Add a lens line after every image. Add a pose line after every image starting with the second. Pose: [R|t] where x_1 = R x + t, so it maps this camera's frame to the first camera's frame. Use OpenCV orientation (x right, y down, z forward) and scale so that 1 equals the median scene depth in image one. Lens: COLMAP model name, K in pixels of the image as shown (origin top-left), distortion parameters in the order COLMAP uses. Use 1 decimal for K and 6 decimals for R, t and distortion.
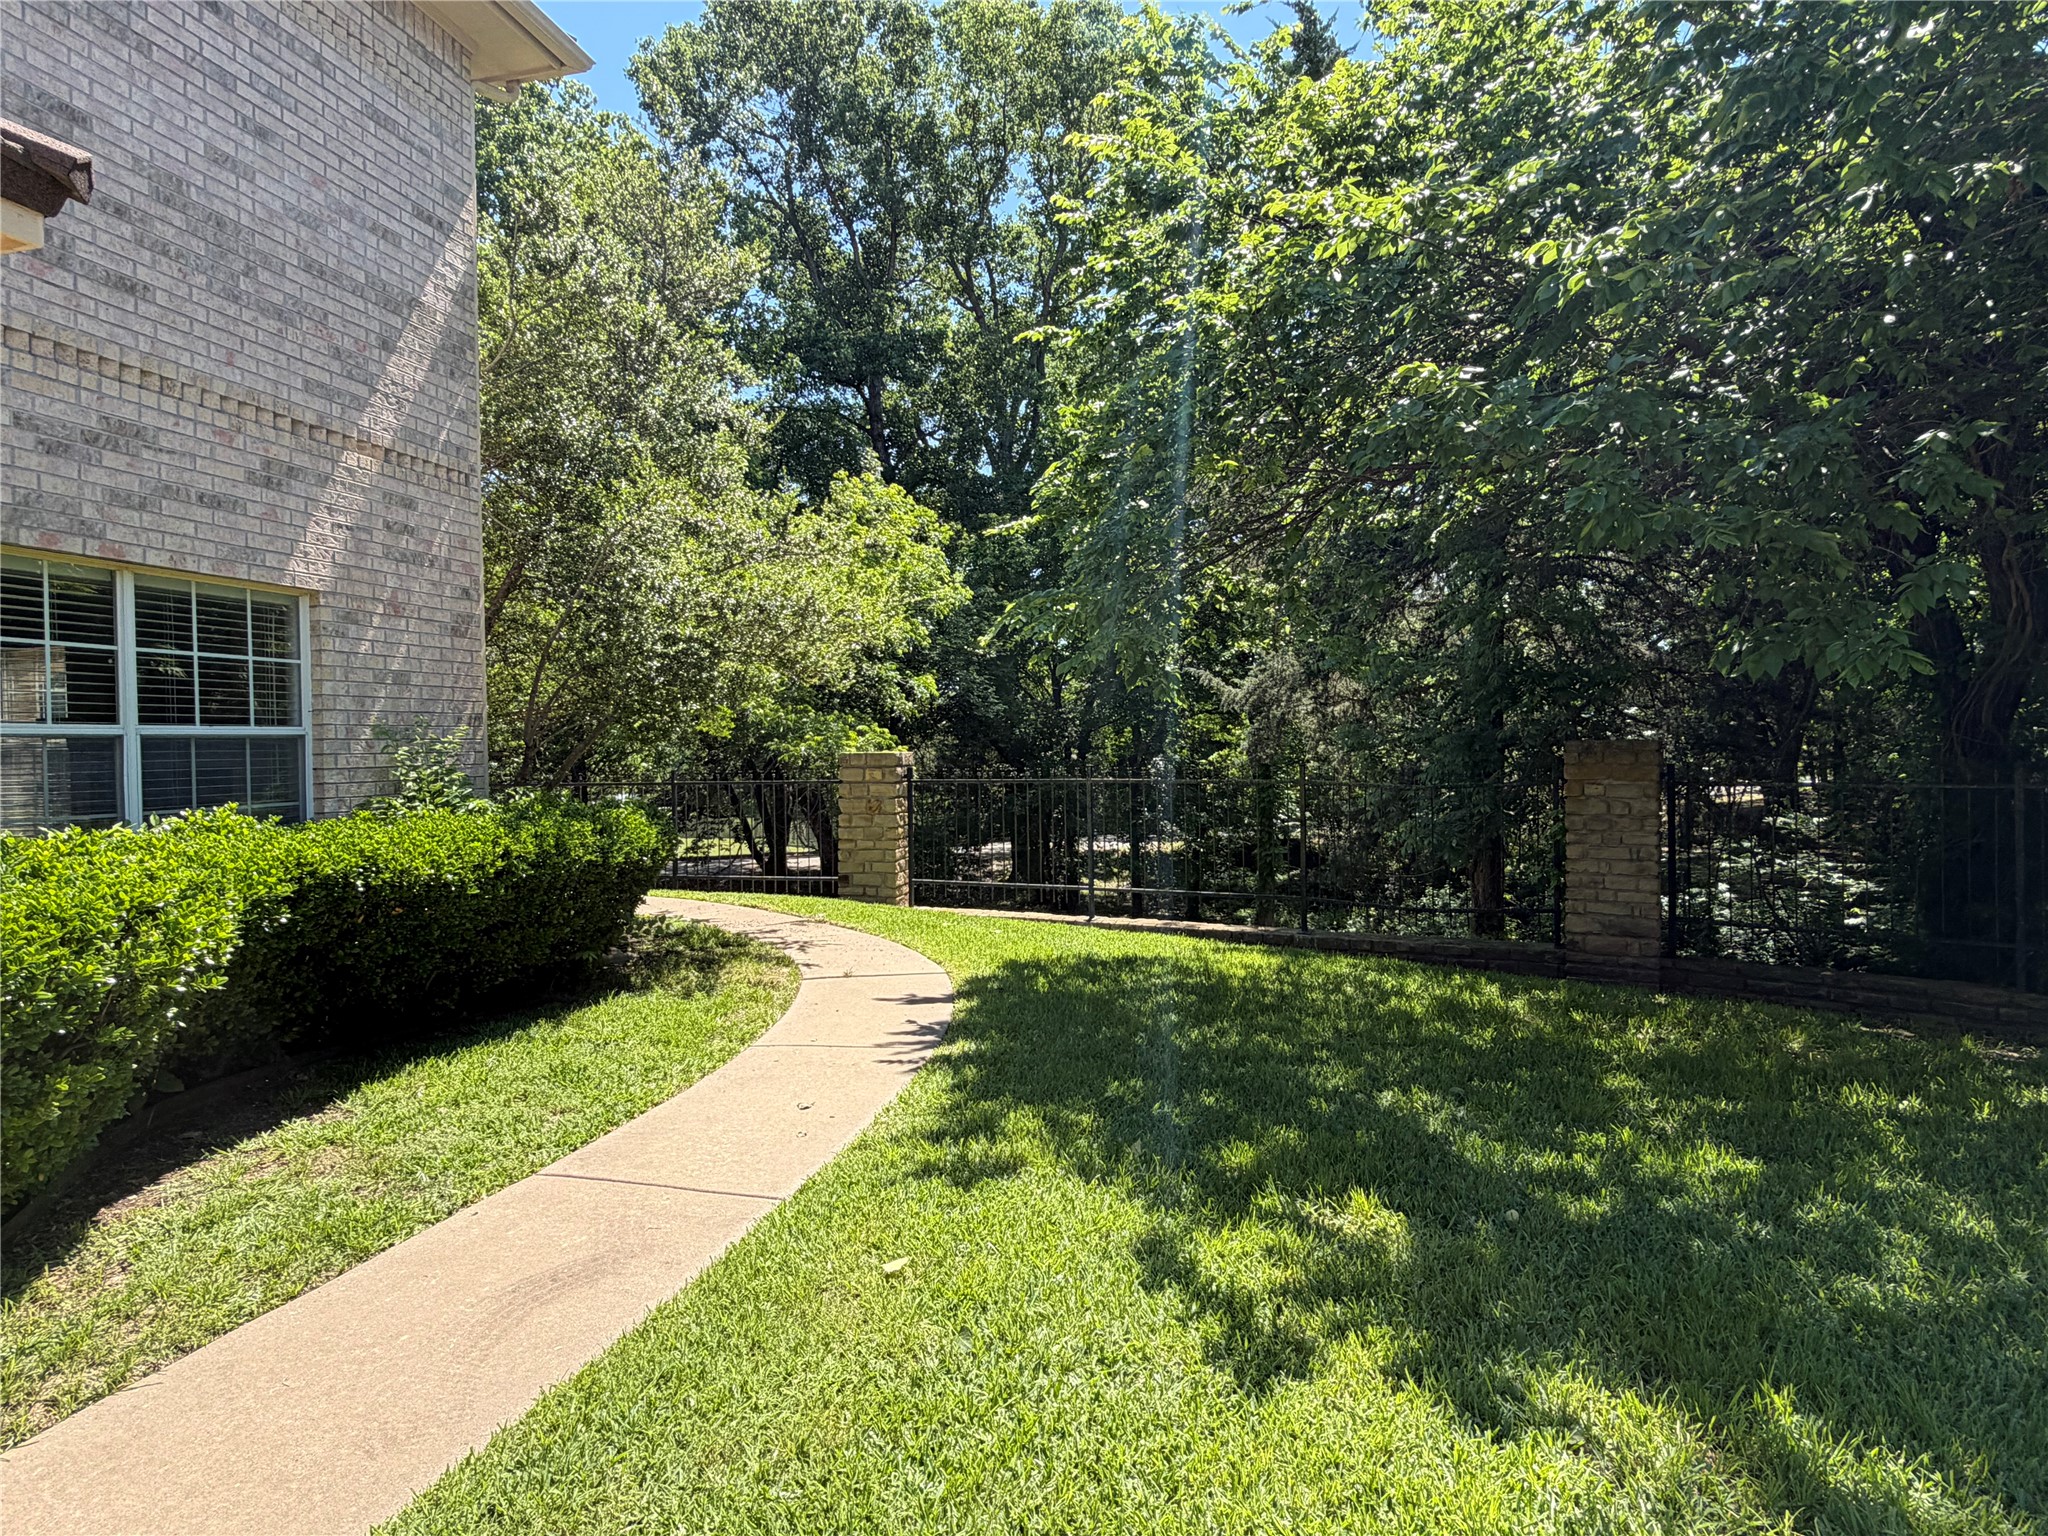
lens RADIAL K [[1085.9, 0, 1024.0], [0, 1085.9, 768.0], [0, 0, 1]] dist [-0.003981, -0.001137]
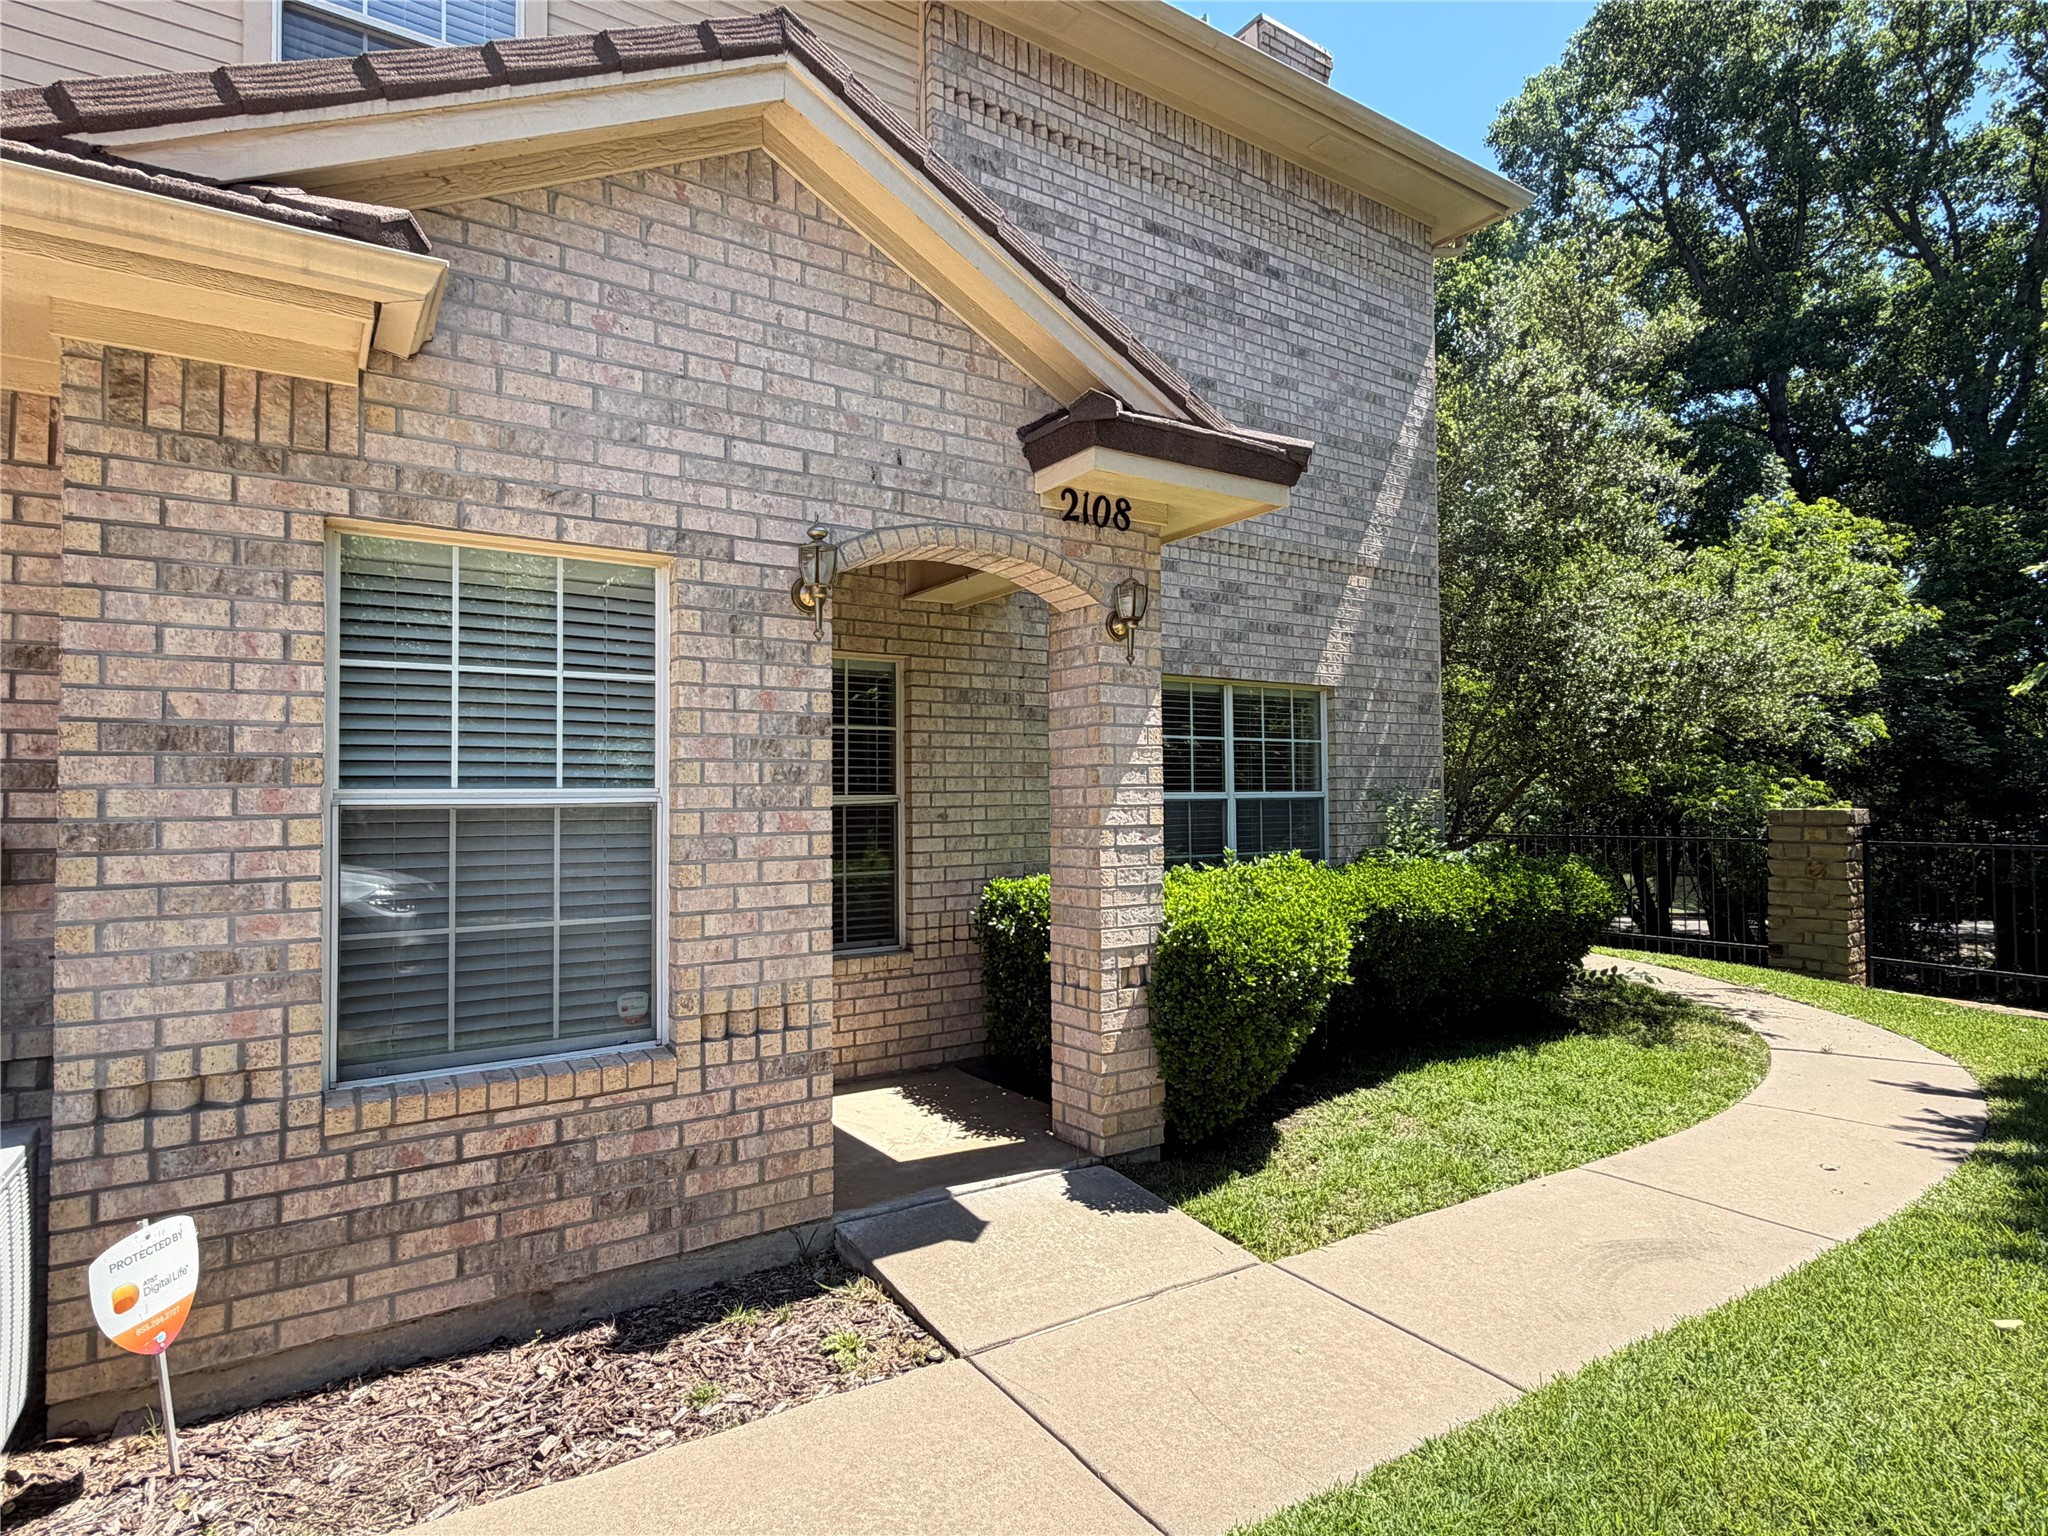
lens RADIAL K [[1091.3, 0, 1024.0], [0, 1091.3, 768.0], [0, 0, 1]] dist [-0.003629, 0.001598]
pose [[0.746296, -0.011456, -0.665515, -0.053005], [-0.015841, 0.999263, -0.034964, -0.012627], [0.665426, 0.036636, 0.745565, -0.195191]]
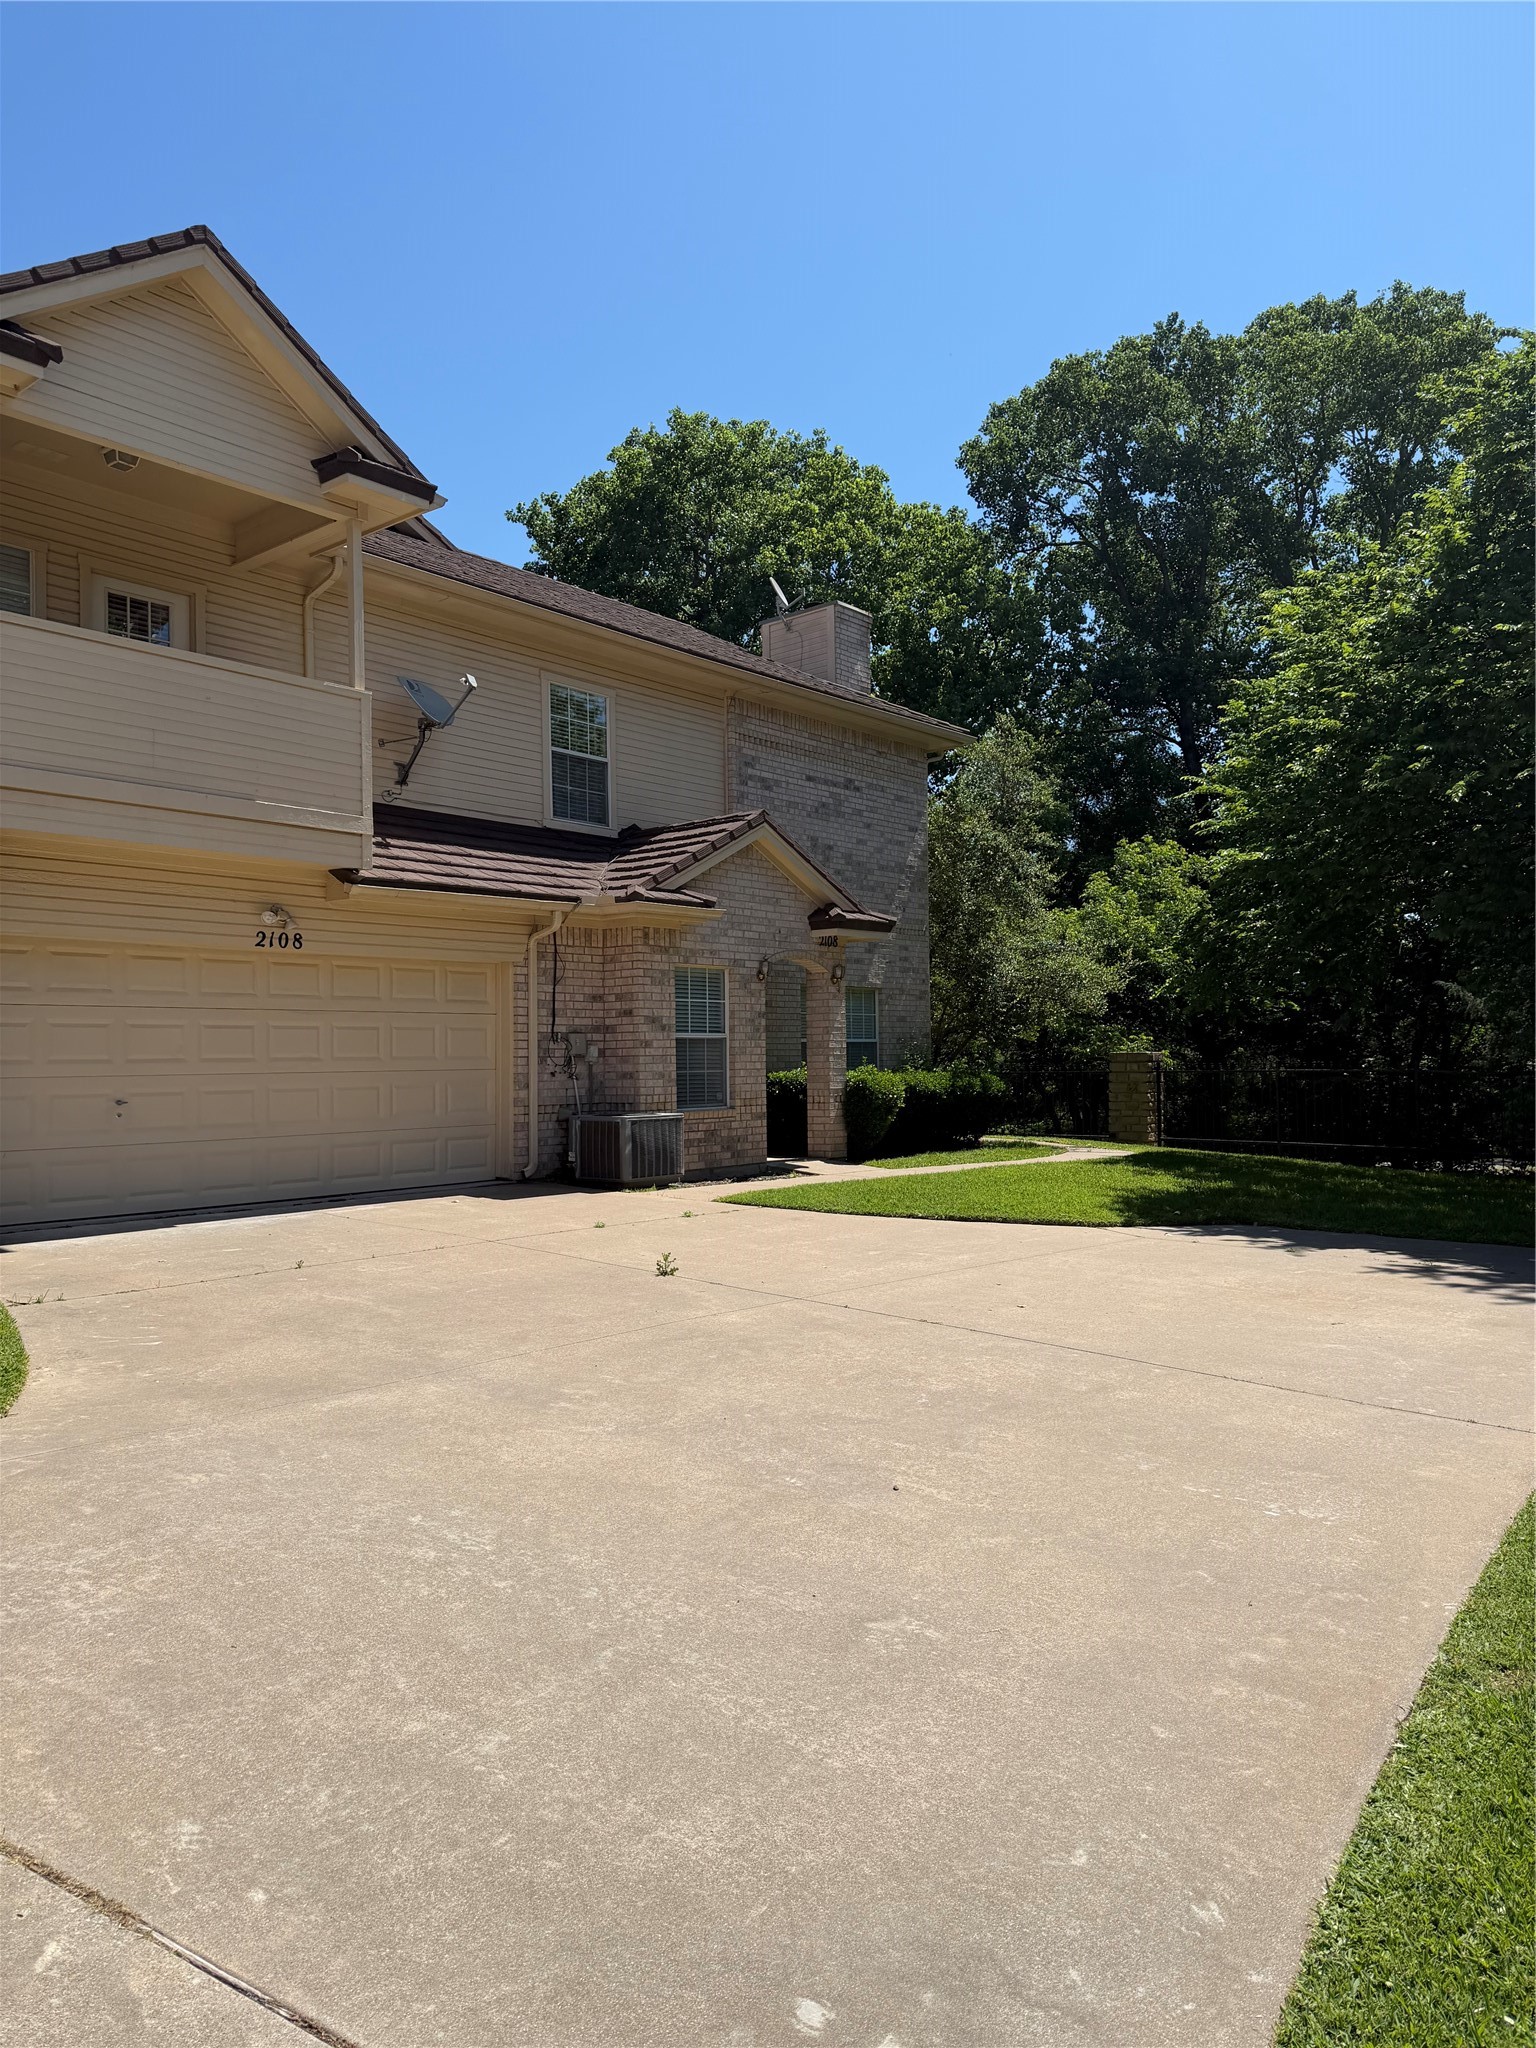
lens RADIAL K [[1445.4, 0, 768.0], [0, 1445.4, 1024.0], [0, 0, 1]] dist [0.145044, -0.259250]
pose [[0.897989, -0.008918, -0.439928, 0.593189], [-0.009297, 0.999187, -0.039233, 0.060659], [0.439920, 0.039321, 0.897176, -2.070964]]
